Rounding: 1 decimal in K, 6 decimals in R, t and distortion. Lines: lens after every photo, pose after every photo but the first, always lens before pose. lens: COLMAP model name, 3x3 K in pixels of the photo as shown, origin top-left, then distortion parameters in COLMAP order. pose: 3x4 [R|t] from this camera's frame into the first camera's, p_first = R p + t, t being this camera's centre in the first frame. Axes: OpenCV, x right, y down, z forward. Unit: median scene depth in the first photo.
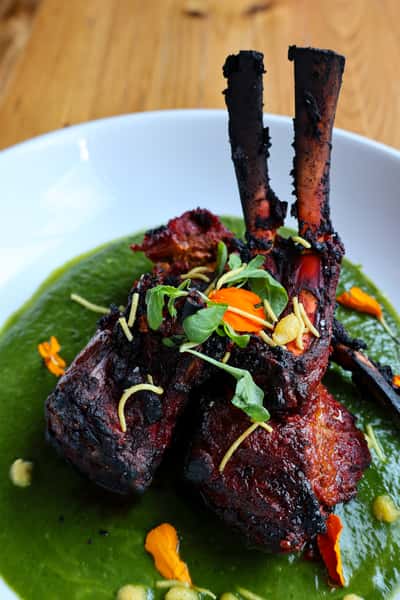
lens RADIAL K [[673.3, 0, 200.0], [0, 673.3, 300.0], [0, 0, 1]] dist [0.000783, -0.003427]
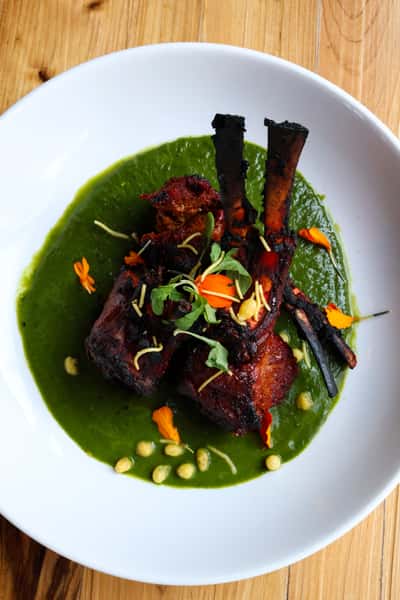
lens RADIAL K [[673.3, 0, 200.0], [0, 673.3, 300.0], [0, 0, 1]] dist [0.000783, -0.003427]
pose [[0.999218, 0.038603, -0.008582, 0.037078], [-0.028223, 0.848152, 0.529001, -0.736340], [0.027700, -0.528345, 0.848578, -0.228105]]
